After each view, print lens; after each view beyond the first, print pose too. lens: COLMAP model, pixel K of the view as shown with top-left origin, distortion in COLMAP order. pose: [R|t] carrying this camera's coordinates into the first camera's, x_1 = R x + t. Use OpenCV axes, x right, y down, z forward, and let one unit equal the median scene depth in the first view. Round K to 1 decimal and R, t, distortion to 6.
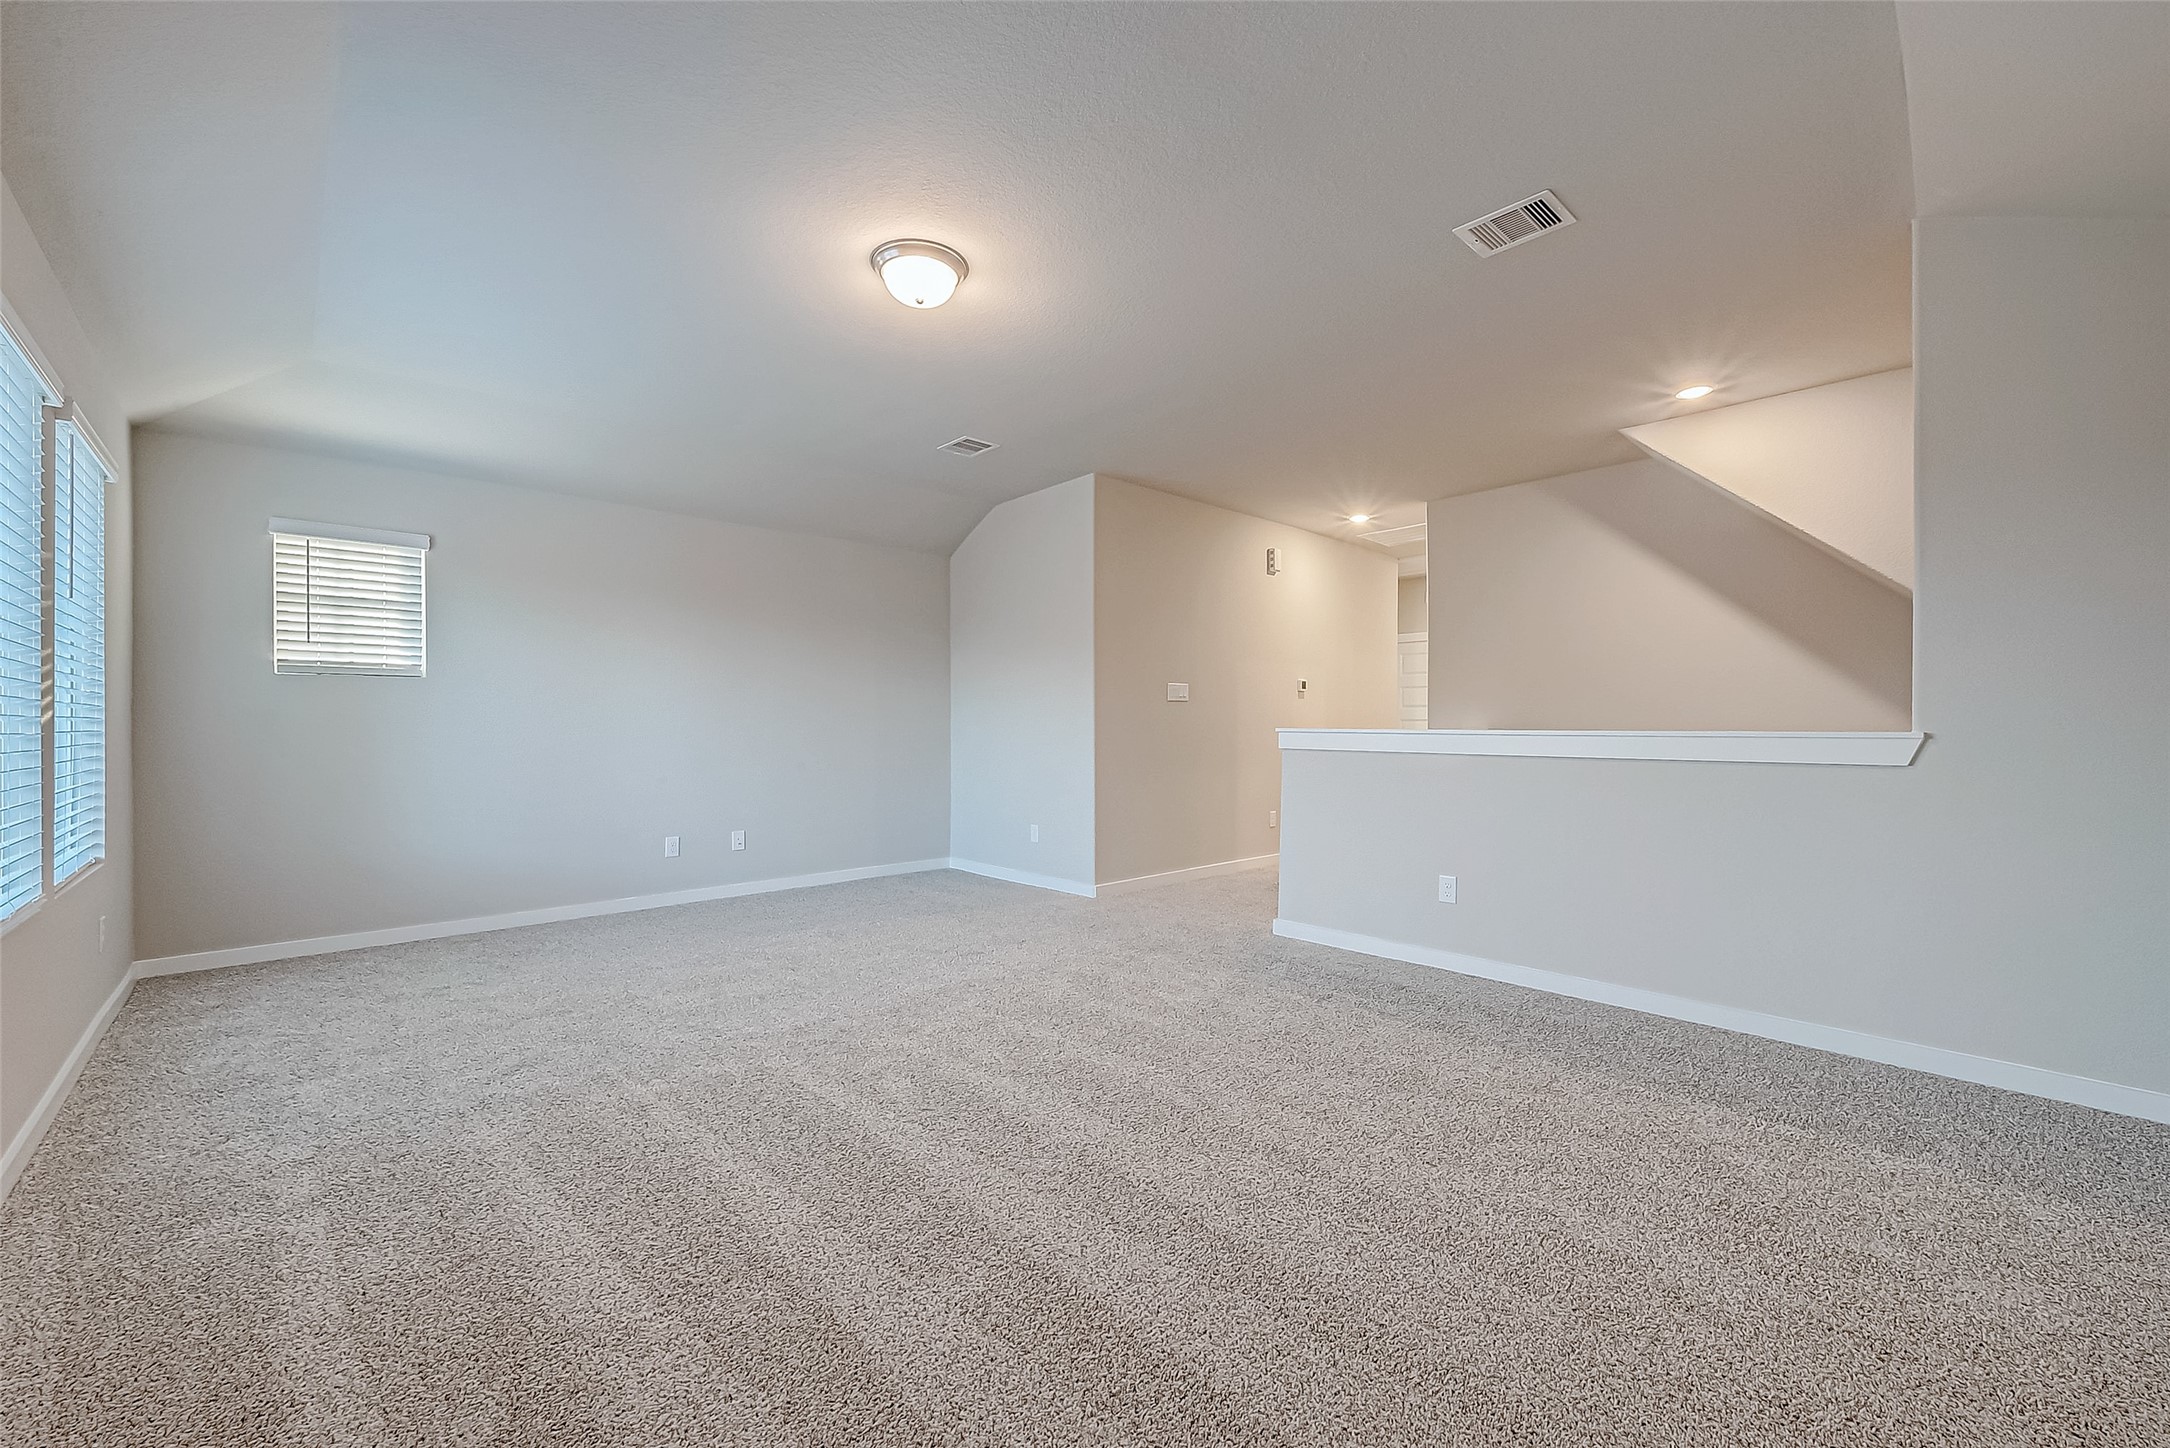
lens RADIAL K [[870.2, 0, 1094.3], [0, 870.2, 728.2], [0, 0, 1]] dist [-0.001622, 0.000228]
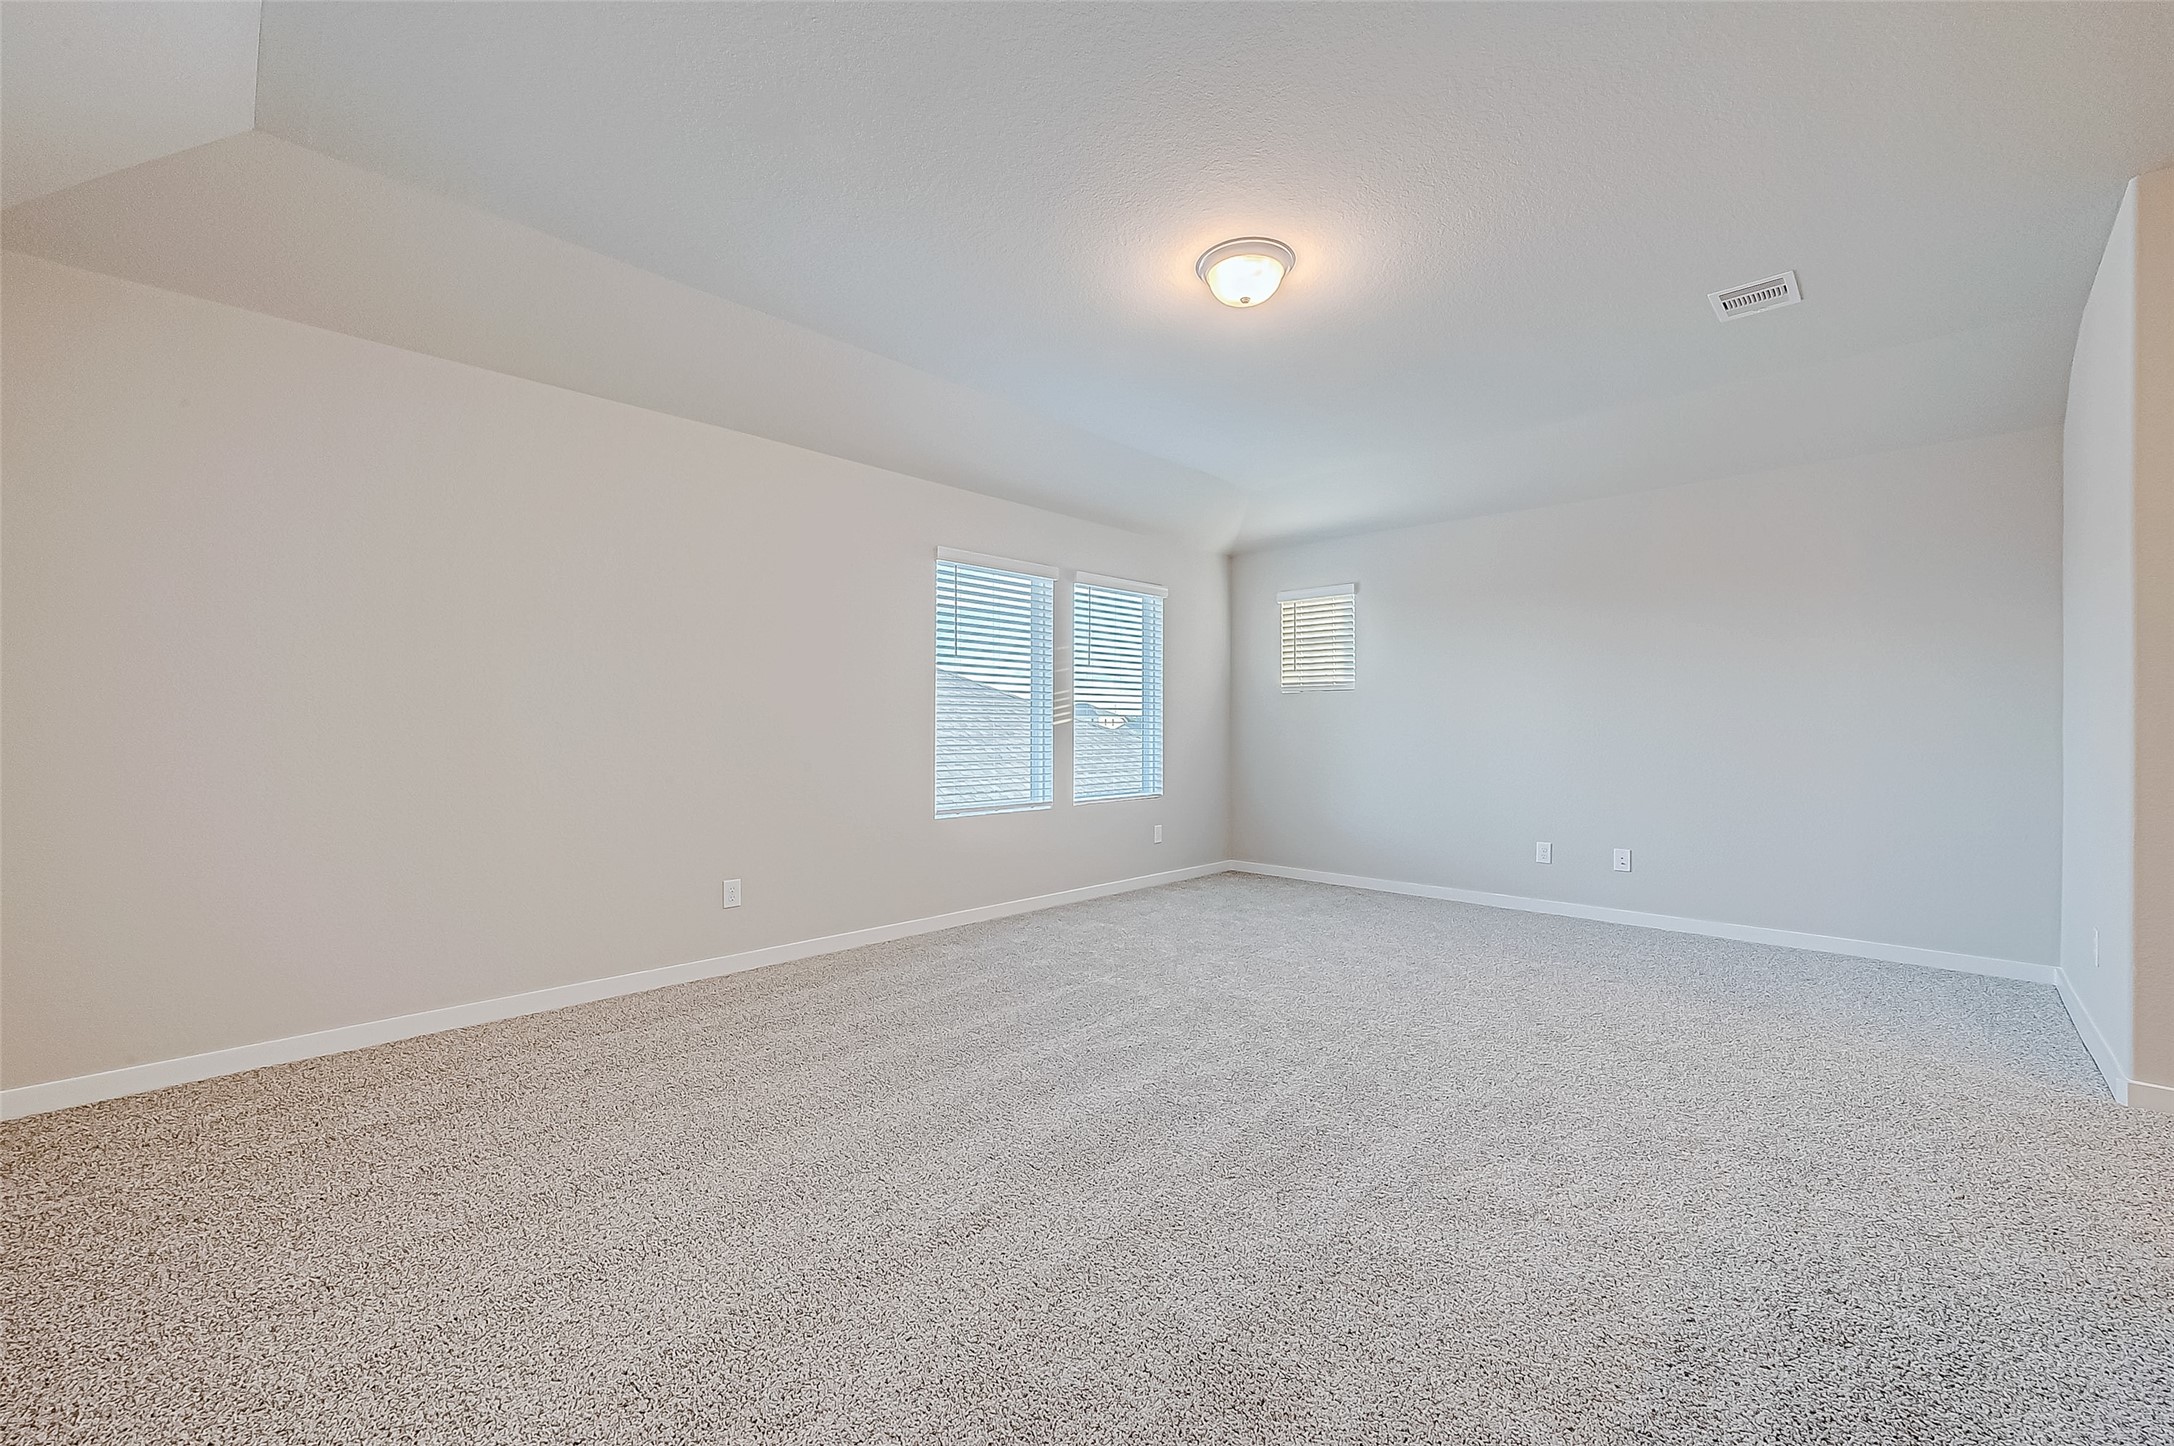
lens RADIAL K [[871.8, 0, 1096.3], [0, 871.8, 727.2], [0, 0, 1]] dist [-0.001622, 0.000228]
pose [[0.032906, -0.003176, -0.999453, 0.625414], [-0.007951, 0.999962, -0.003440, 0.007065], [0.999427, 0.008060, 0.032879, 0.644652]]
